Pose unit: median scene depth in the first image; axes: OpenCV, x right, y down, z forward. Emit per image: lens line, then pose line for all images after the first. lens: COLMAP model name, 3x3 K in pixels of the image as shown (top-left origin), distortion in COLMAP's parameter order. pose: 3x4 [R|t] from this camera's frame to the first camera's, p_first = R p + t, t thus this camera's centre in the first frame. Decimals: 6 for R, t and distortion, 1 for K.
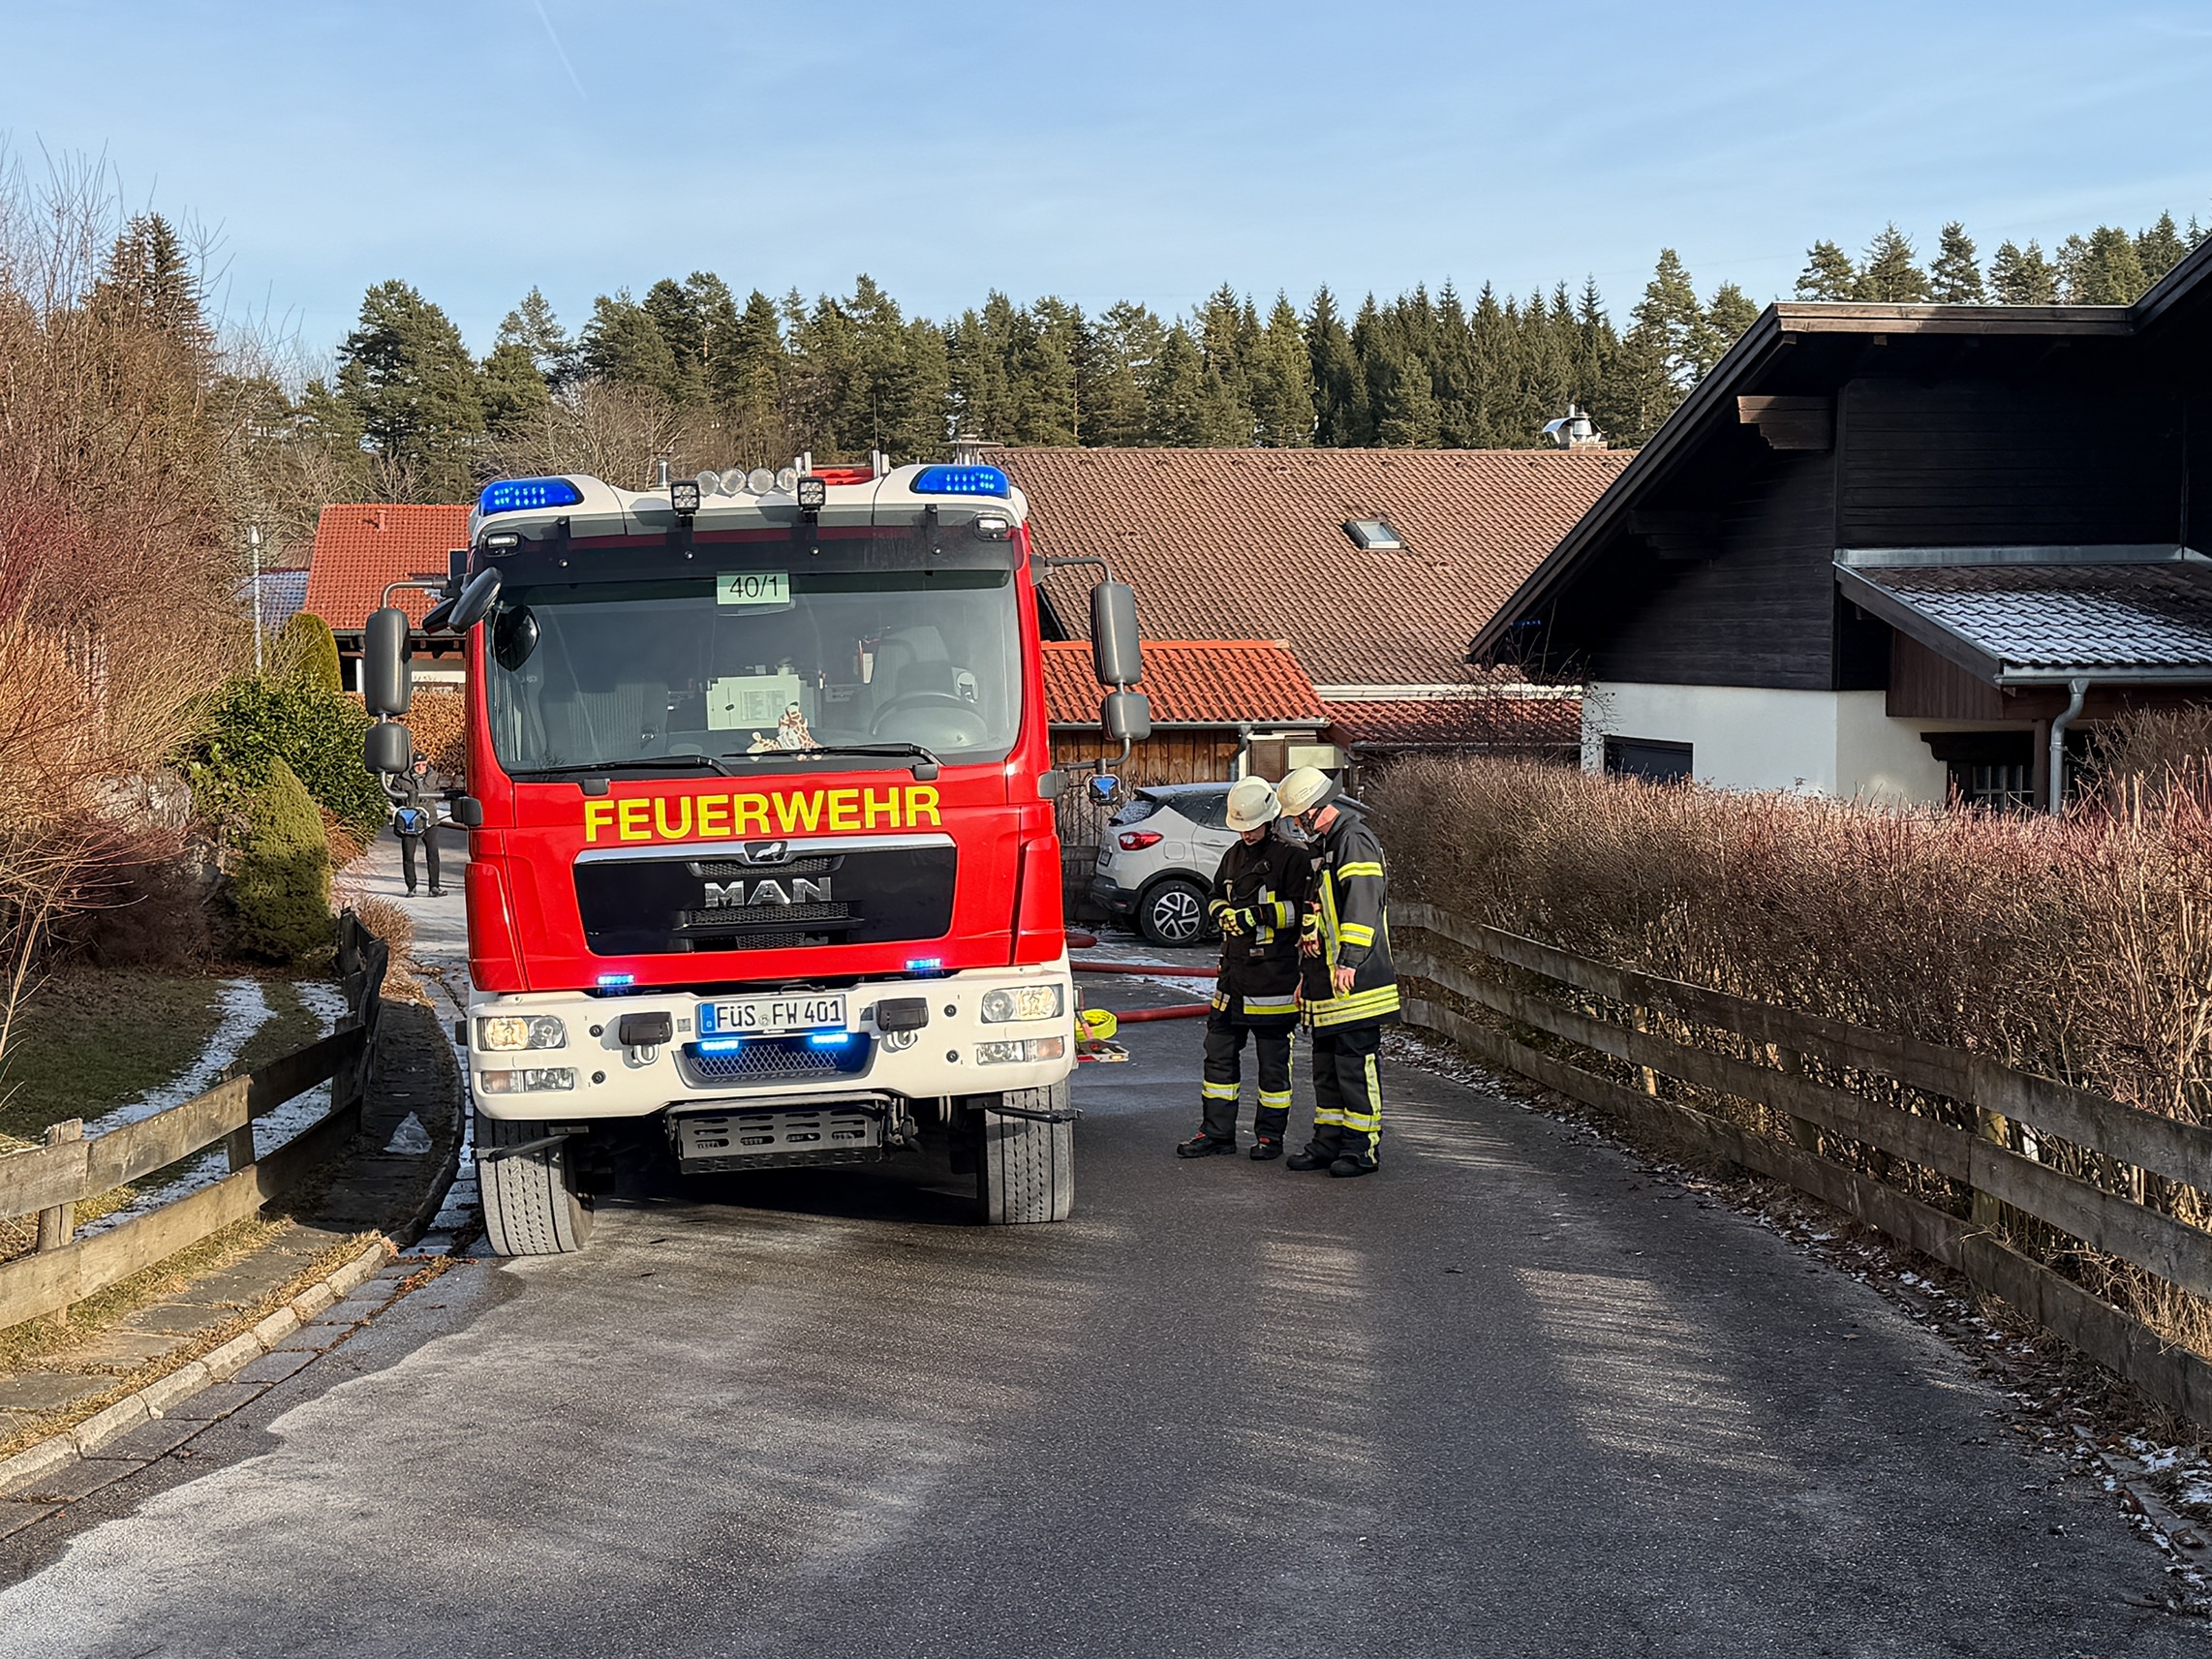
lens RADIAL K [[3087.2, 0, 1106.0], [0, 3087.2, 829.5], [0, 0, 1]] dist [0.195537, -0.310431]
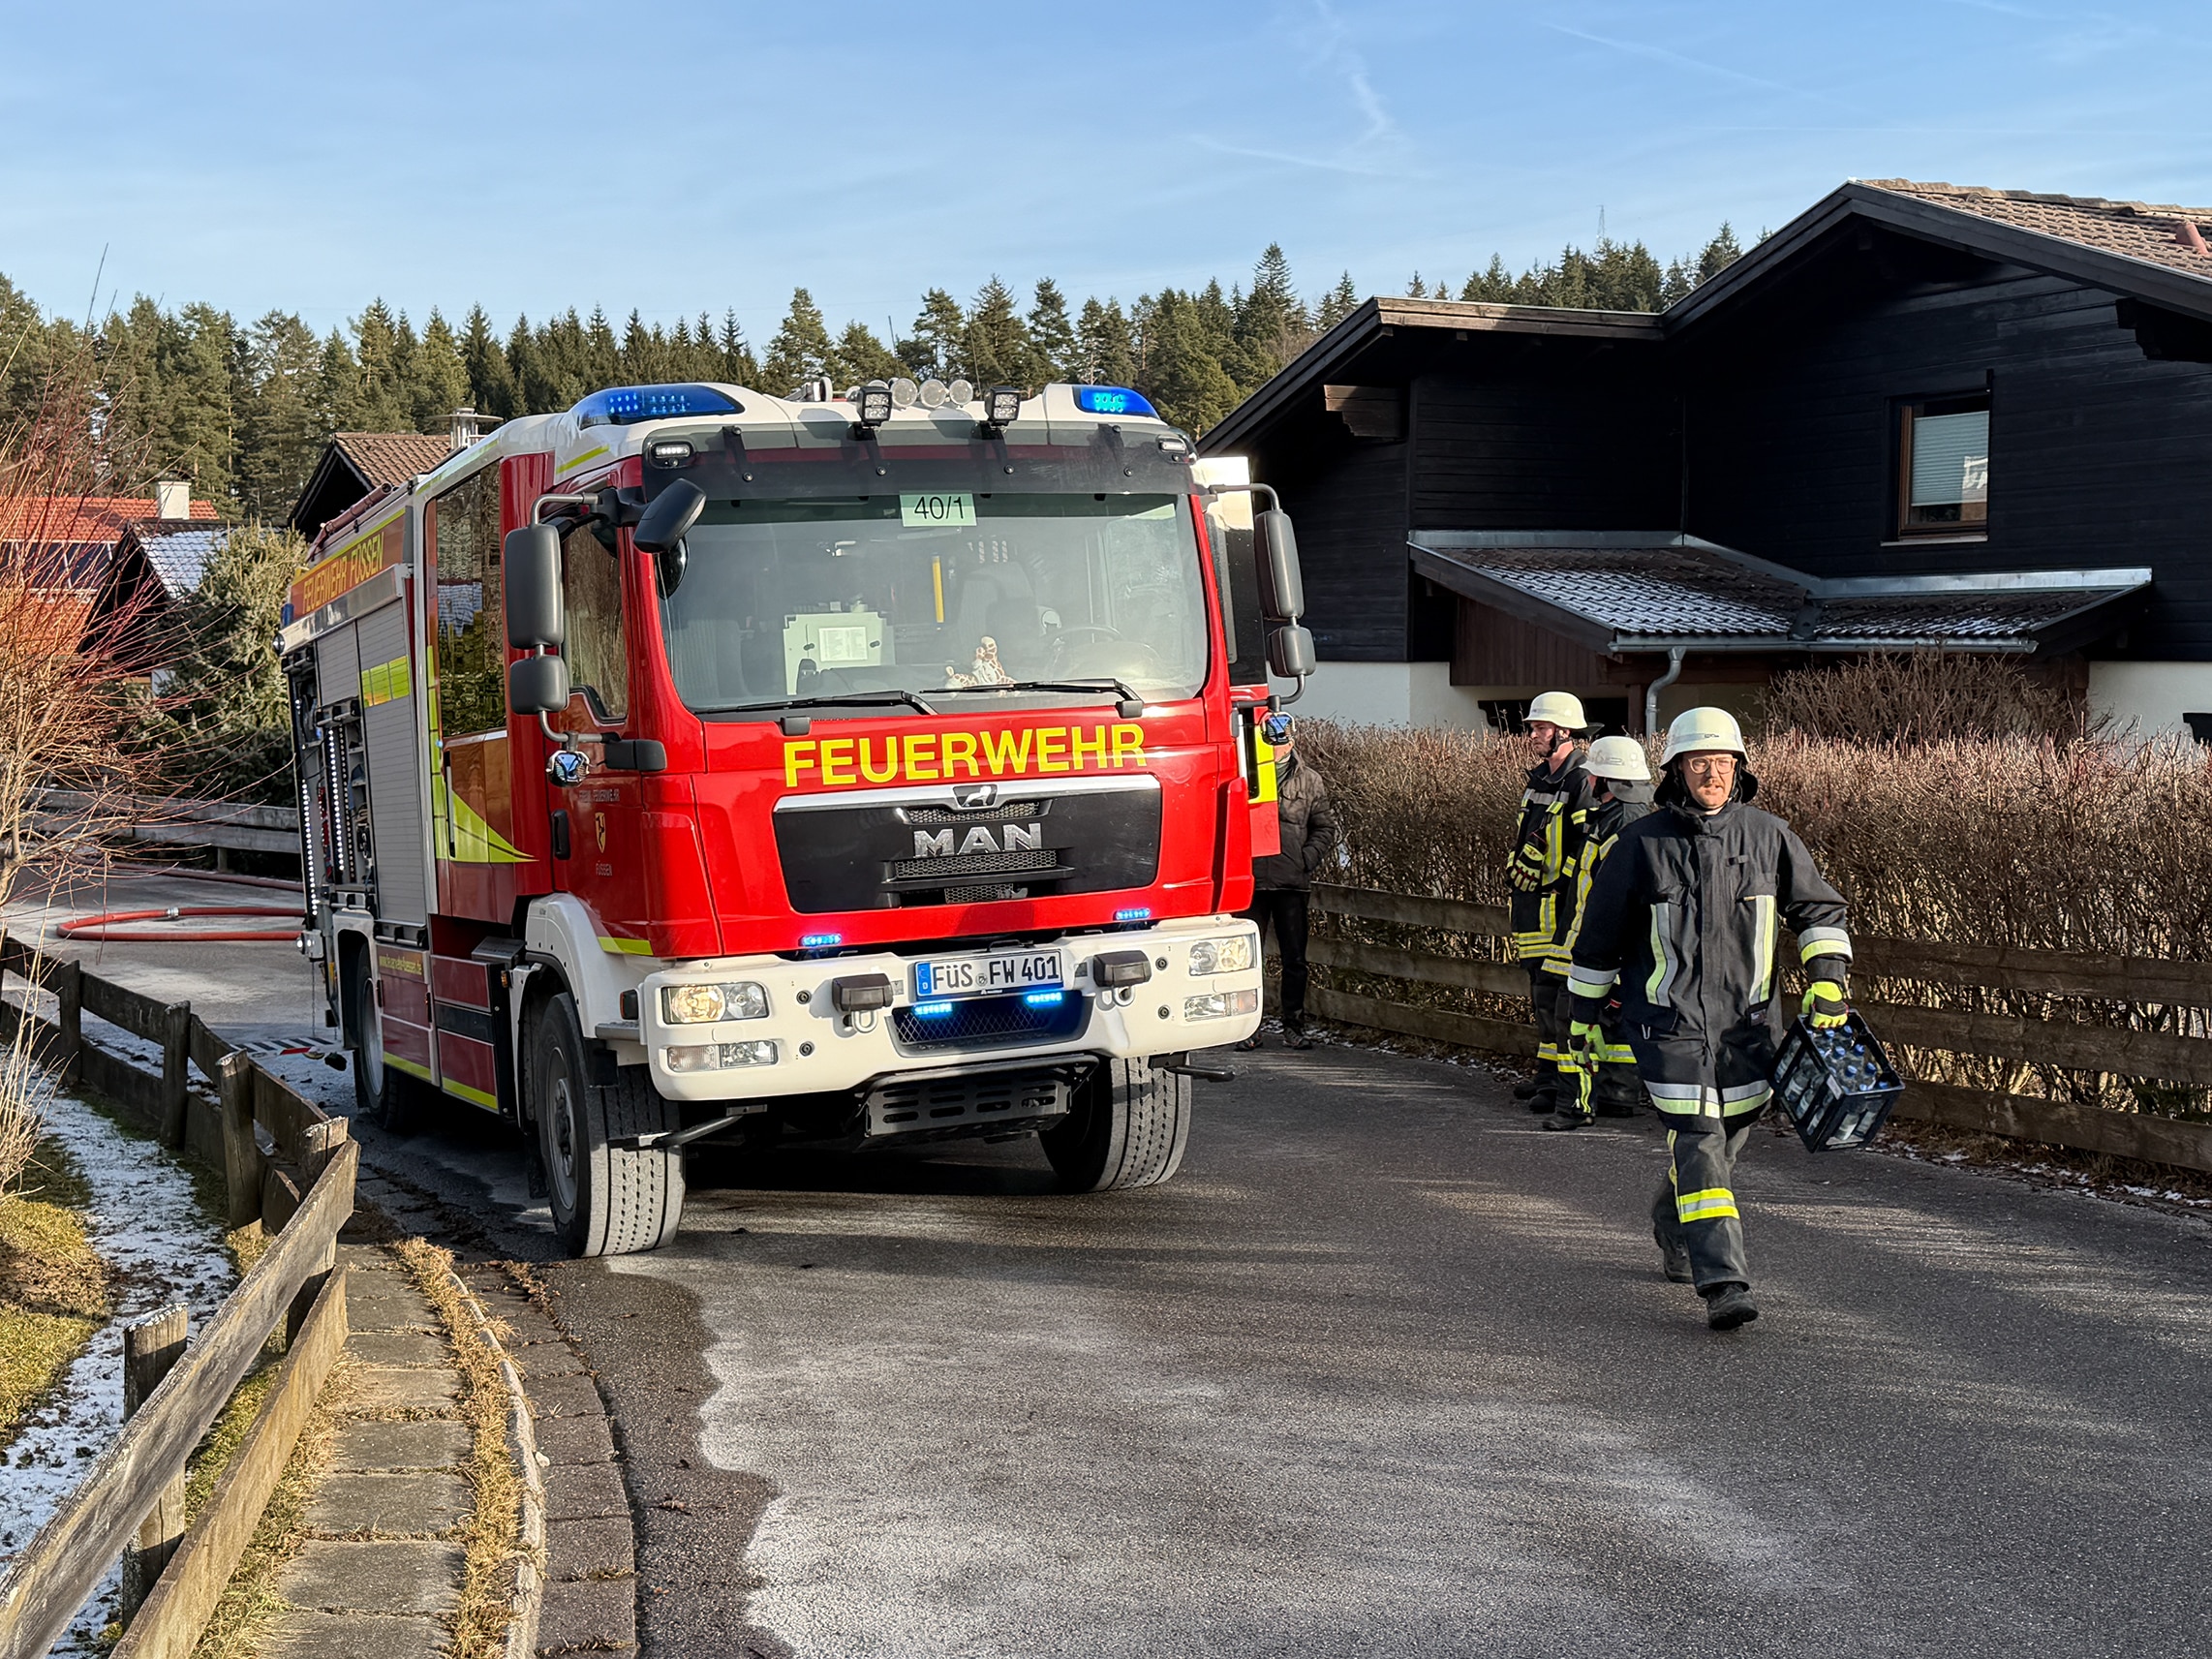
lens RADIAL K [[2835.3, 0, 1106.0], [0, 2835.3, 829.5], [0, 0, 1]] dist [0.202262, -0.413188]
pose [[0.955826, -0.017423, 0.293416, -0.297450], [0.016626, 0.999848, 0.005209, 0.012426], [-0.293462, -0.000100, 0.955971, 0.172544]]
